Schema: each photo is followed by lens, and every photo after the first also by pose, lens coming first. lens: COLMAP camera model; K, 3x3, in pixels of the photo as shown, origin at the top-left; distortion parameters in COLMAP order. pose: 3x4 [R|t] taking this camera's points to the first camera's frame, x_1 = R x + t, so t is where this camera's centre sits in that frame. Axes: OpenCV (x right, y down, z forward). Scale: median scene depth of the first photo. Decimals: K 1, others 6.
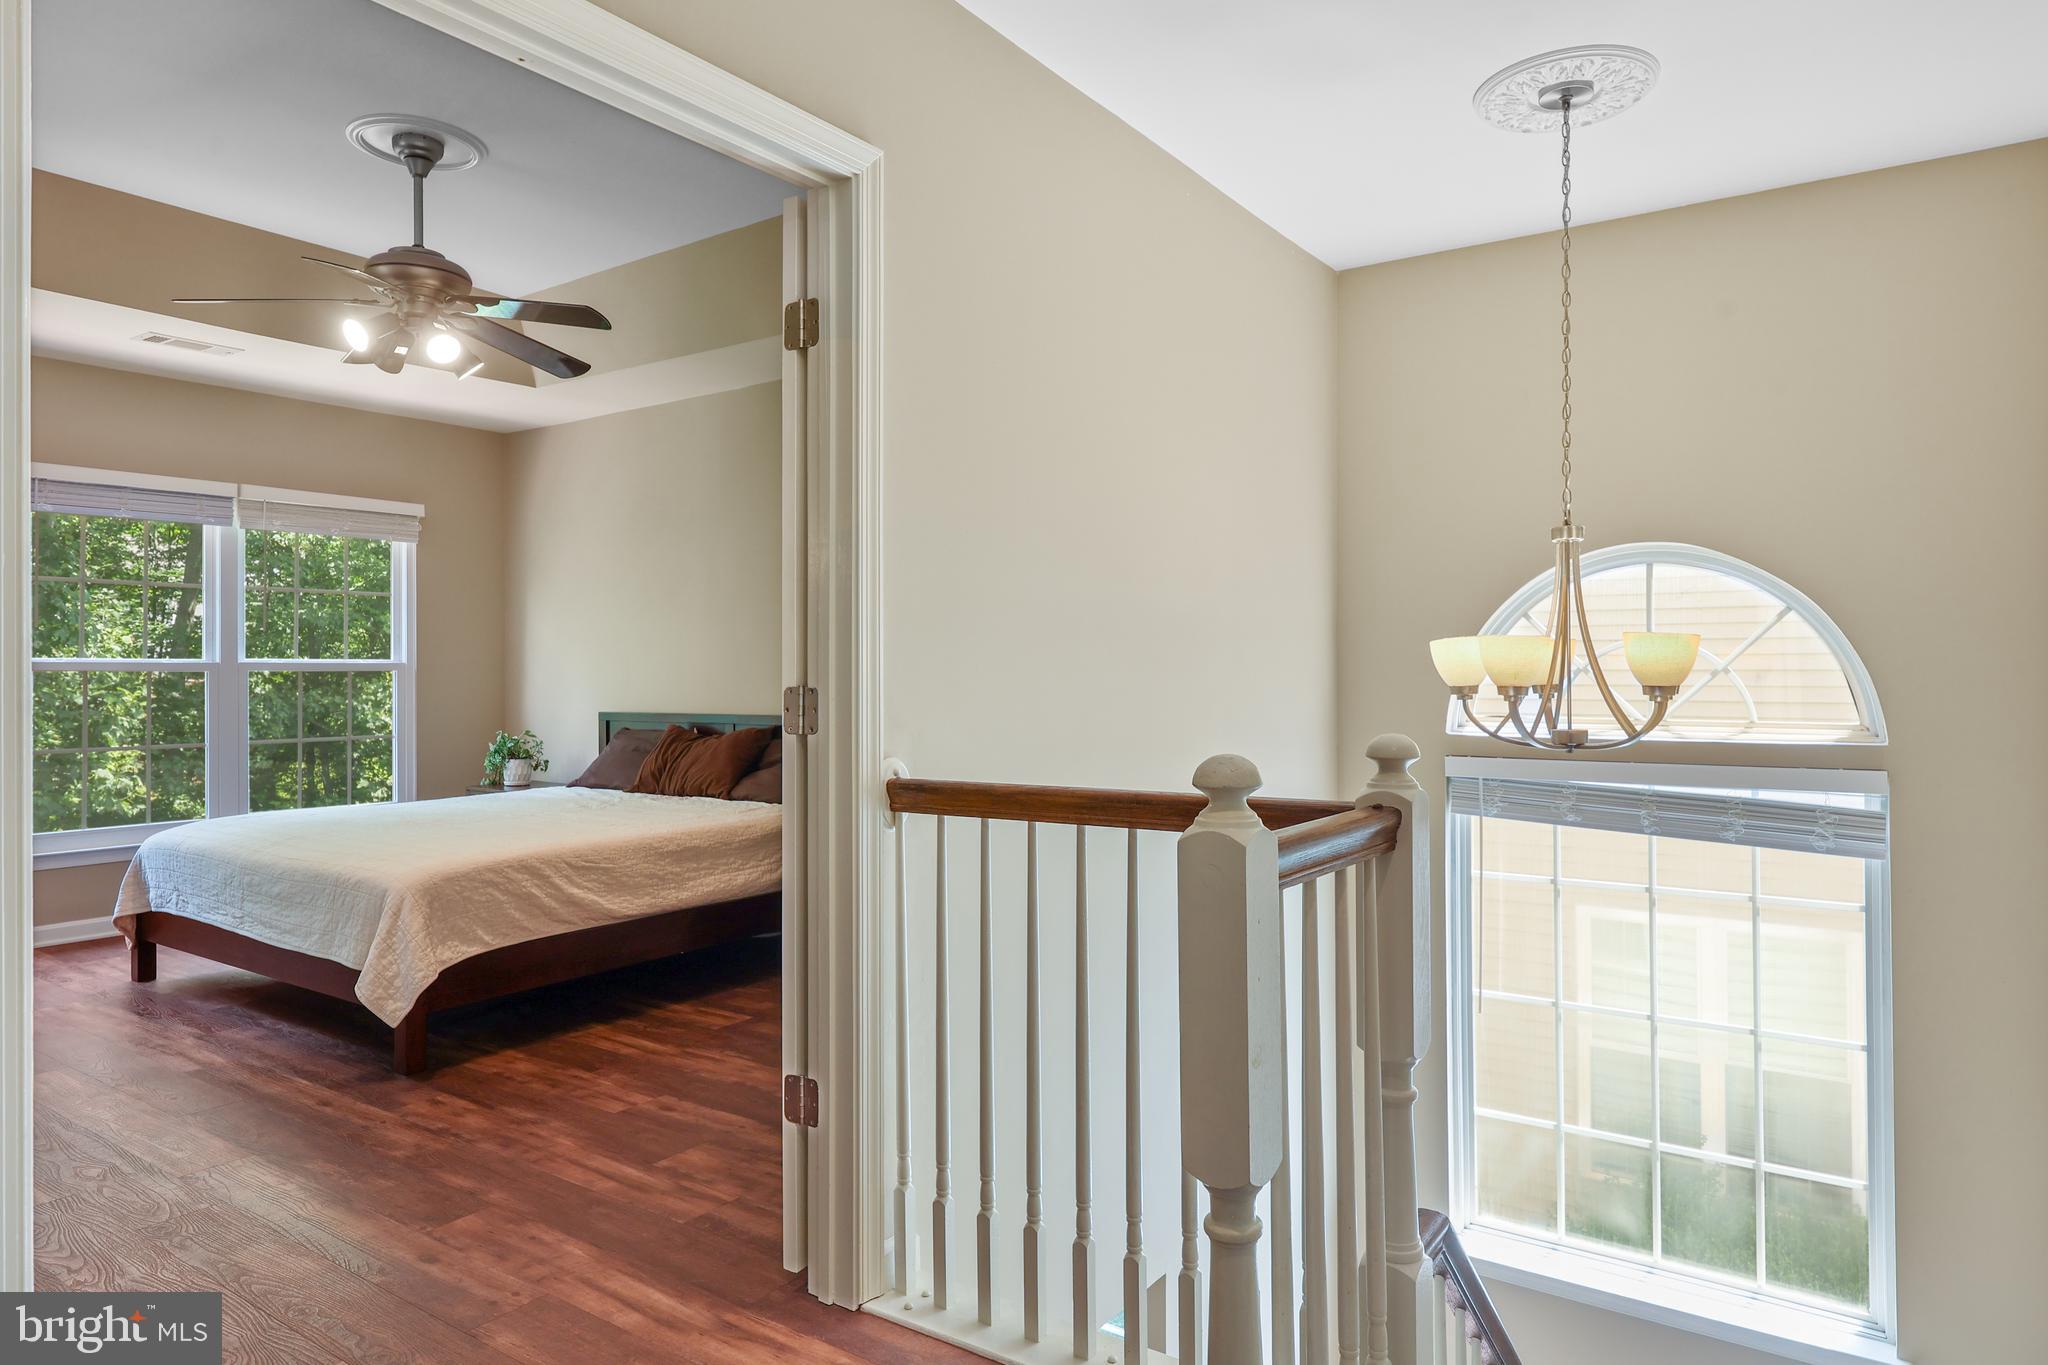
lens RADIAL K [[1180.3, 0, 1020.1], [0, 1180.3, 663.7], [0, 0, 1]] dist [-0.063876, 0.047922]
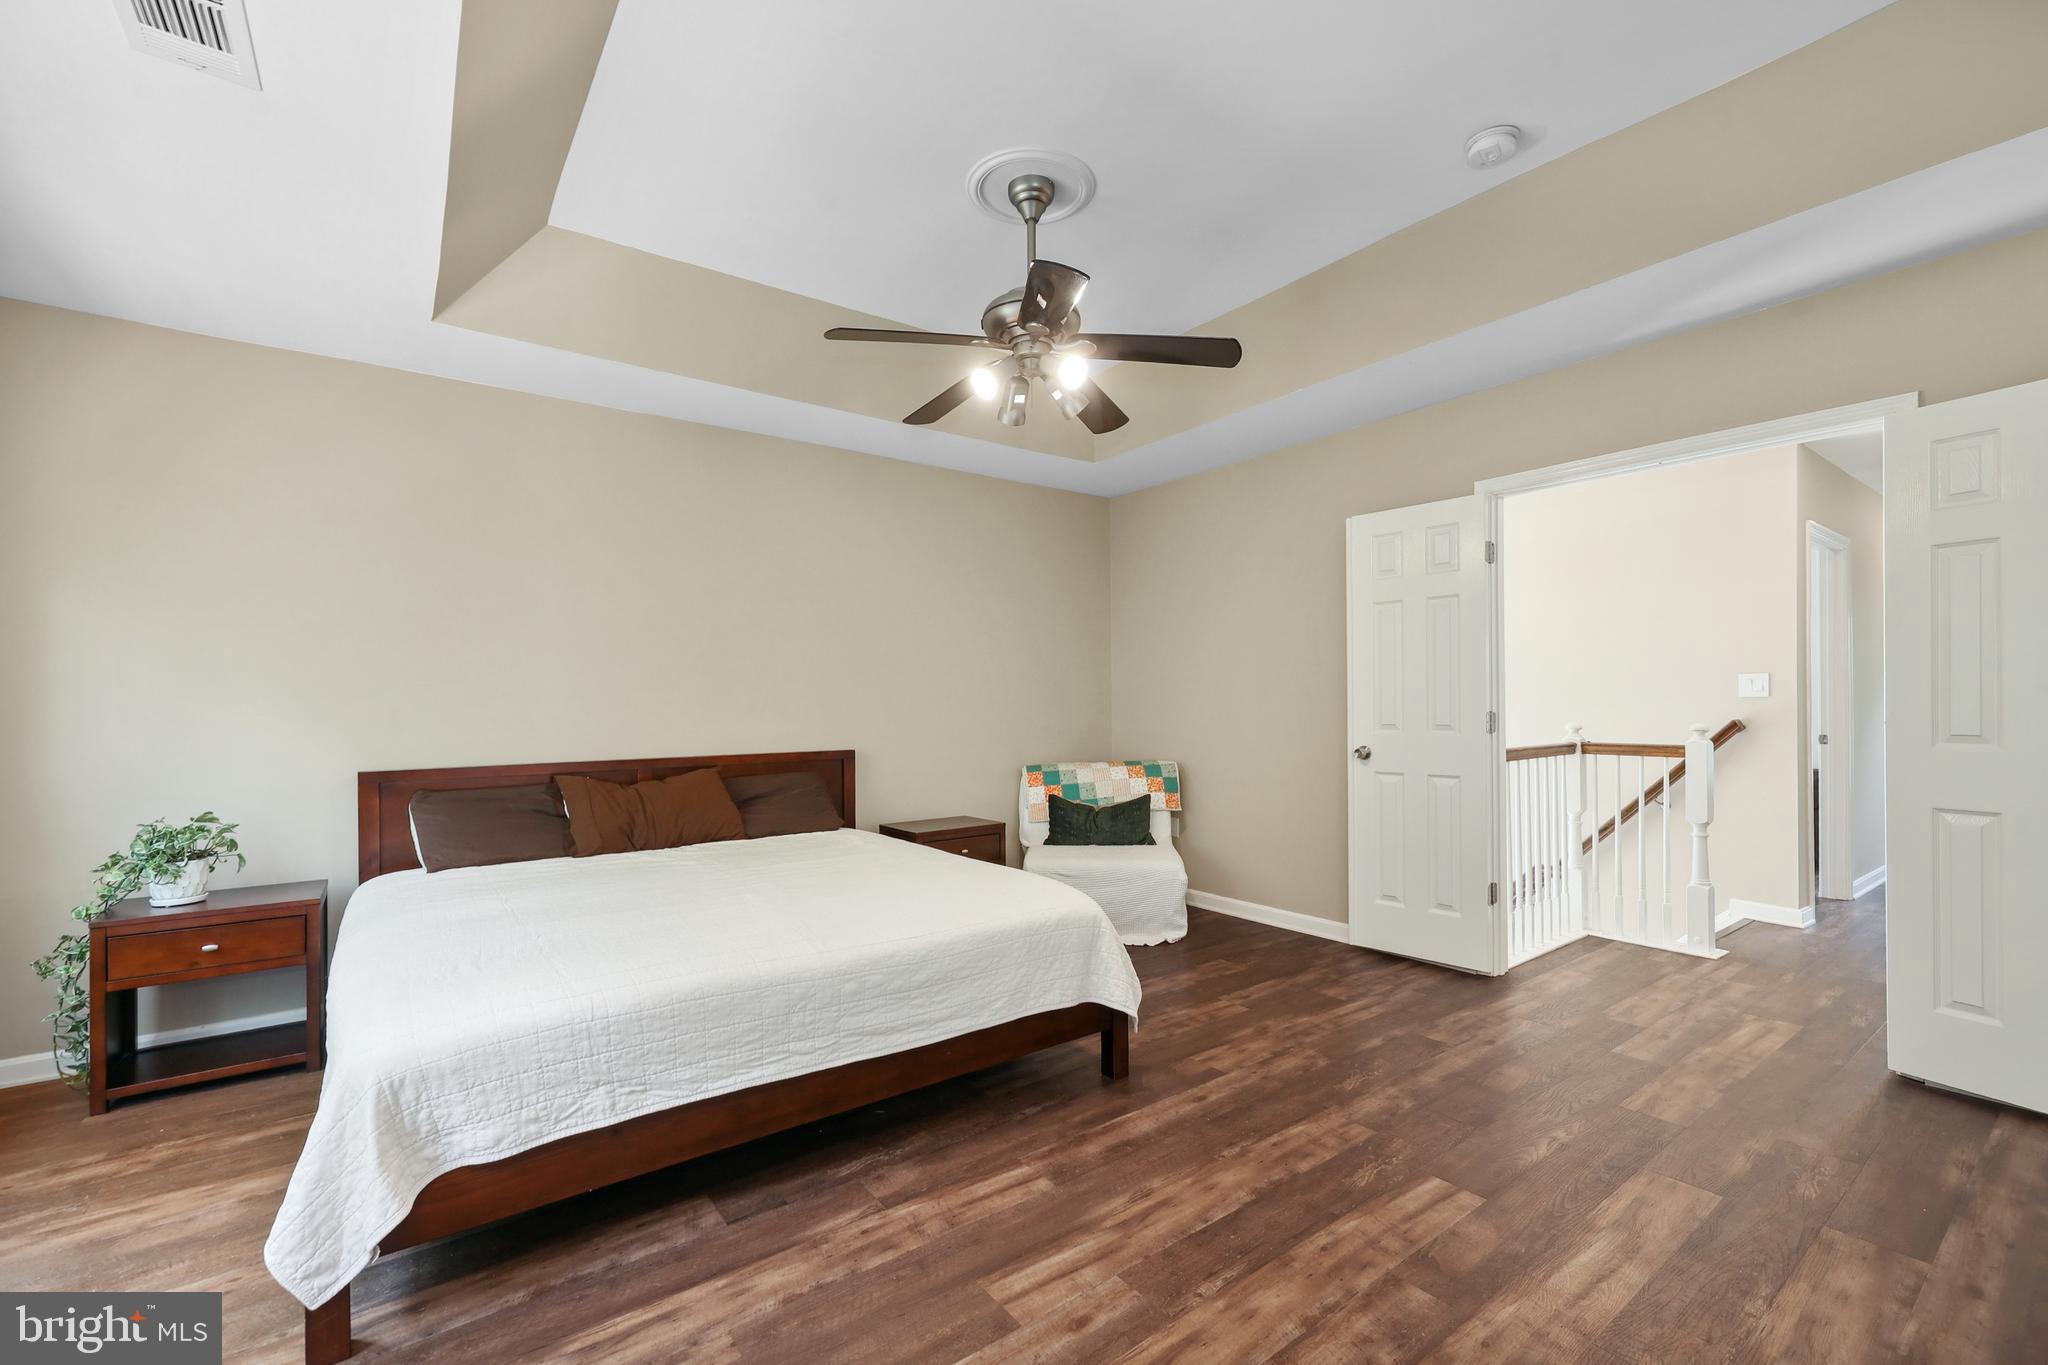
lens RADIAL K [[871.5, 0, 1021.3], [0, 871.5, 696.7], [0, 0, 1]] dist [0.010898, 0.000005]
pose [[0.349902, 0.006892, 0.936761, -1.245701], [0.001914, 0.999966, -0.008072, 0.001985], [-0.936784, 0.004618, 0.349877, 0.745646]]
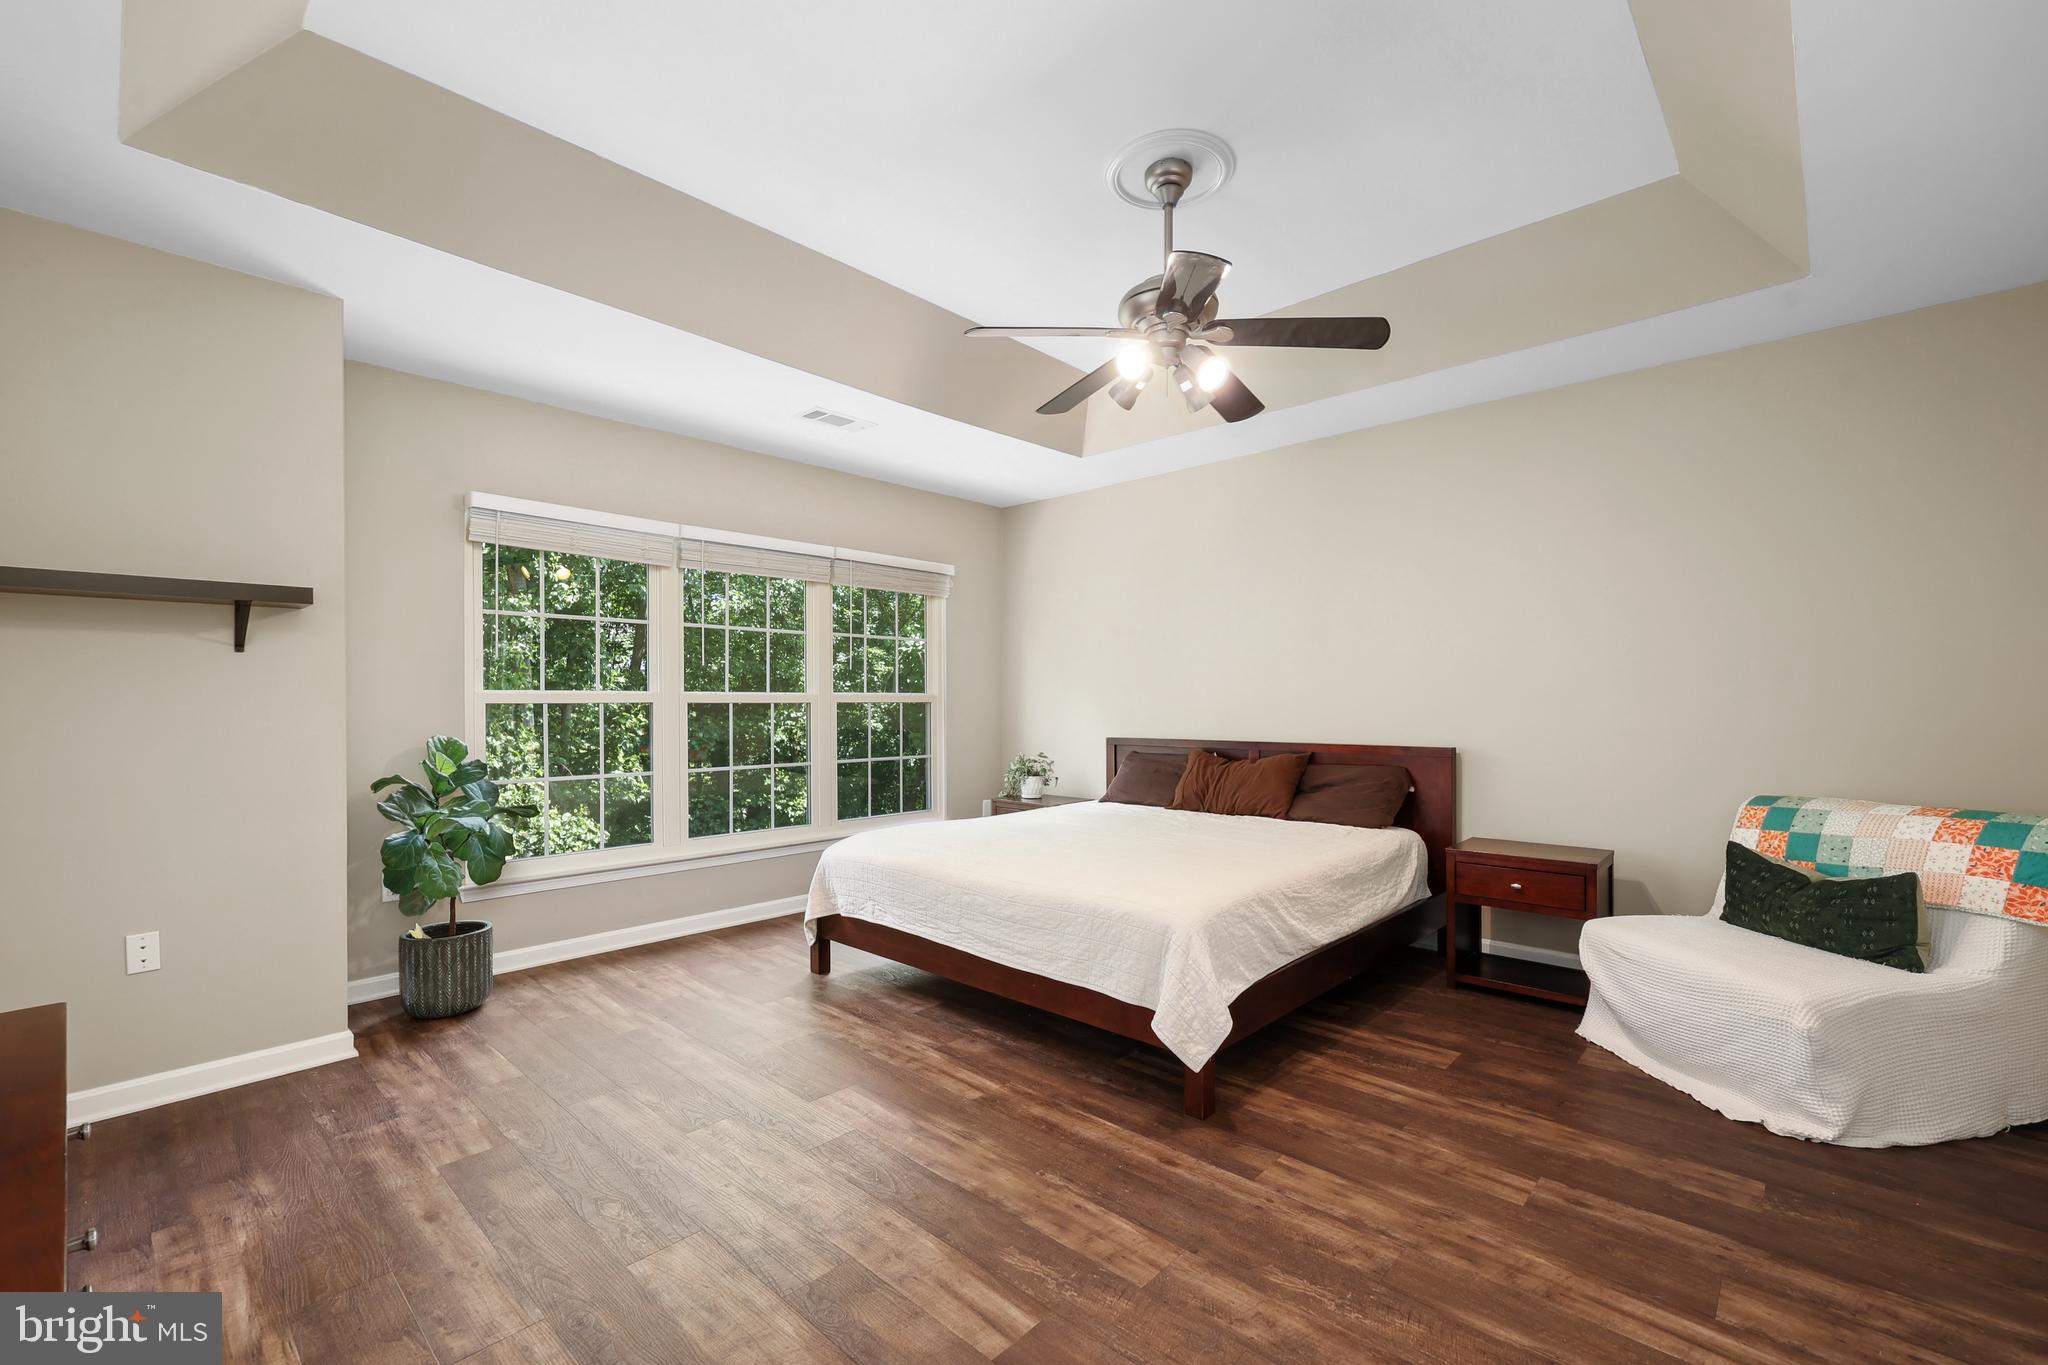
lens RADIAL K [[839.5, 0, 1024.0], [0, 839.5, 682.5], [0, 0, 1]] dist [0.007231, 0.000162]
pose [[0.985723, -0.007253, -0.168218, -0.516366], [0.004744, 0.999872, -0.015308, -0.003810], [0.168307, 0.014291, 0.985631, 0.250572]]
